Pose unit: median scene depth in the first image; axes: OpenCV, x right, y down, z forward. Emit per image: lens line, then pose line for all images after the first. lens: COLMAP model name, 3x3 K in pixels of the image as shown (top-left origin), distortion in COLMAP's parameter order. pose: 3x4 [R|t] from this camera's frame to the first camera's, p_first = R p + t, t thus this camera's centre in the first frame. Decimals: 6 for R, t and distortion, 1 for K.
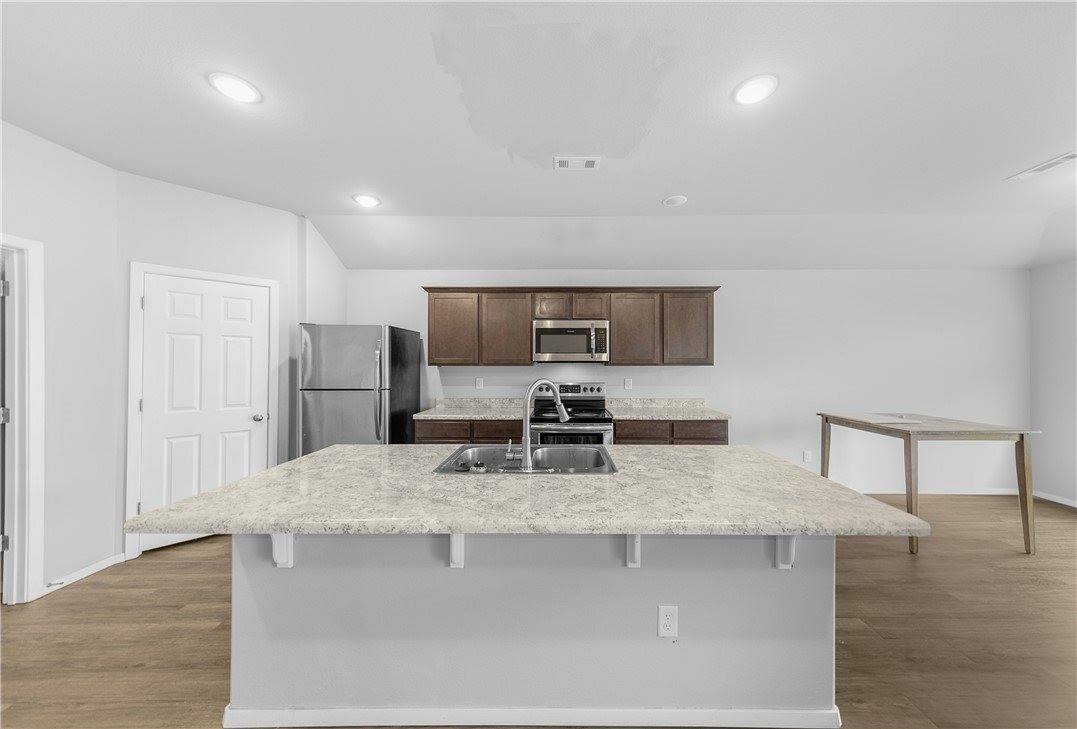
lens RADIAL K [[349.9, 0, 557.0], [0, 349.9, 365.0], [0, 0, 1]] dist [0.000818, -0.000140]
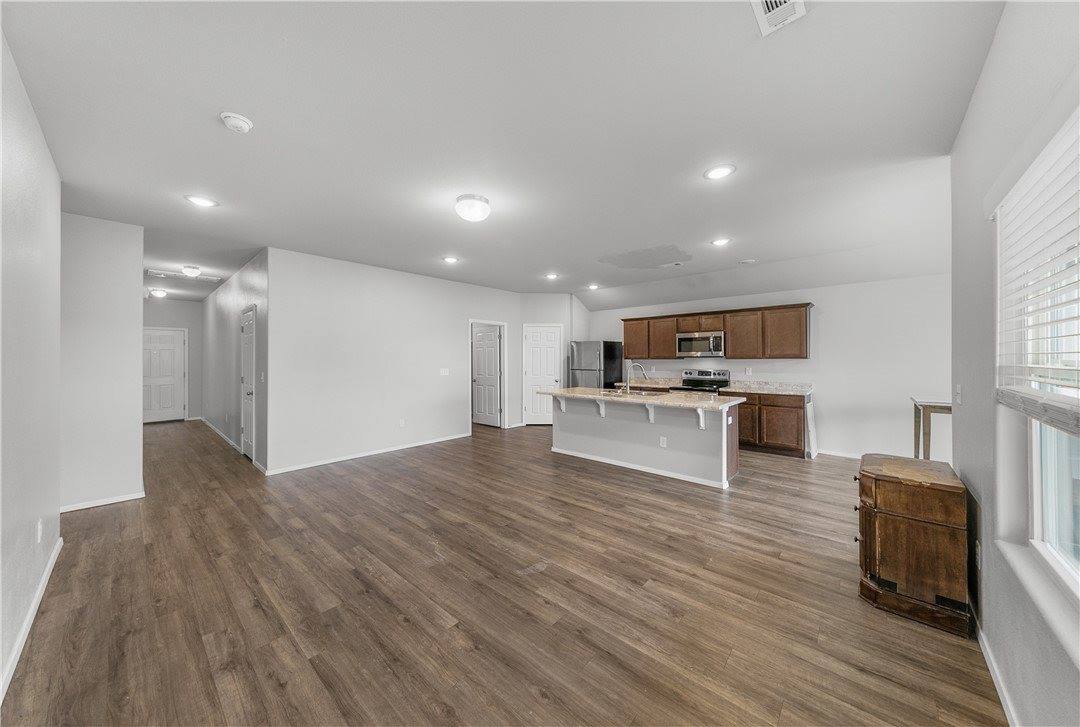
lens RADIAL K [[358.4, 0, 542.8], [0, 358.4, 360.2], [0, 0, 1]] dist [0.002106, 0.000019]
pose [[0.741269, -0.000082, -0.671208, 0.640779], [0.004069, 0.999982, 0.004371, -0.003352], [0.671196, -0.005971, 0.741256, -0.784666]]
